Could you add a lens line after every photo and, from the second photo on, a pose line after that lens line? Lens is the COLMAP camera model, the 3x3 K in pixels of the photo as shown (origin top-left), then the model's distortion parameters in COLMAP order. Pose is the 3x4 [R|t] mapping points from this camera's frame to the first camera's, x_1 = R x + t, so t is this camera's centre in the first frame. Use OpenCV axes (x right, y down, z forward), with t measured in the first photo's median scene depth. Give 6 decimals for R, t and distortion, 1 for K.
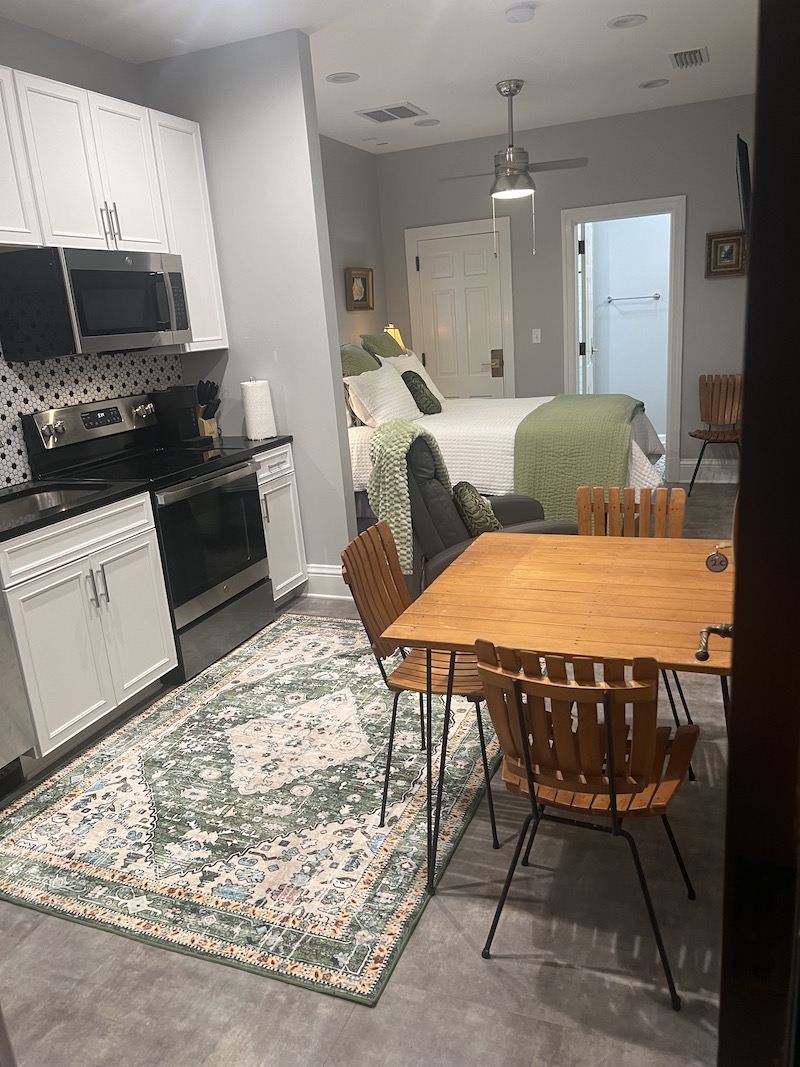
lens RADIAL K [[807.0, 0, 409.7], [0, 807.0, 543.3], [0, 0, 1]] dist [0.053612, -0.059657]
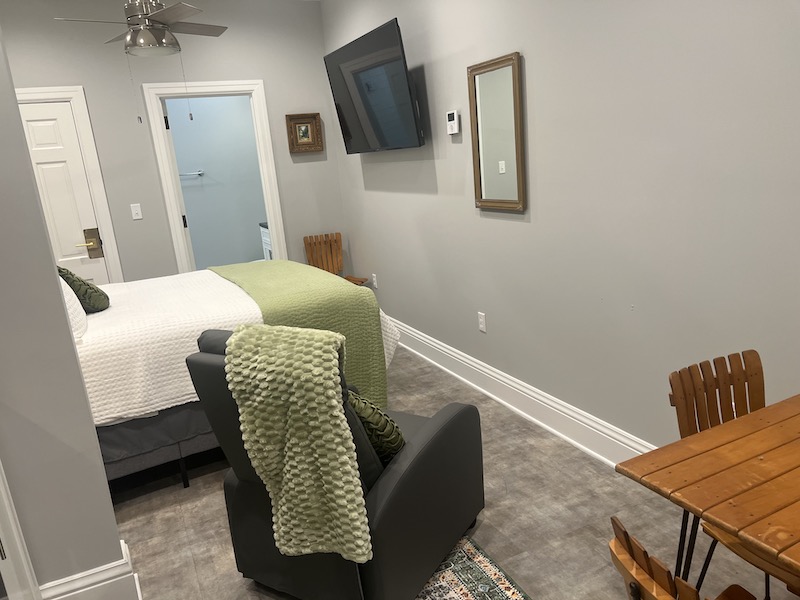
lens RADIAL K [[605.1, 0, 397.1], [0, 605.1, 294.9], [0, 0, 1]] dist [0.053612, -0.059657]
pose [[0.687381, -0.157888, 0.708928, -0.306405], [0.237597, 0.971262, -0.014061, -0.155363], [-0.686335, 0.178104, 0.705140, 0.603508]]
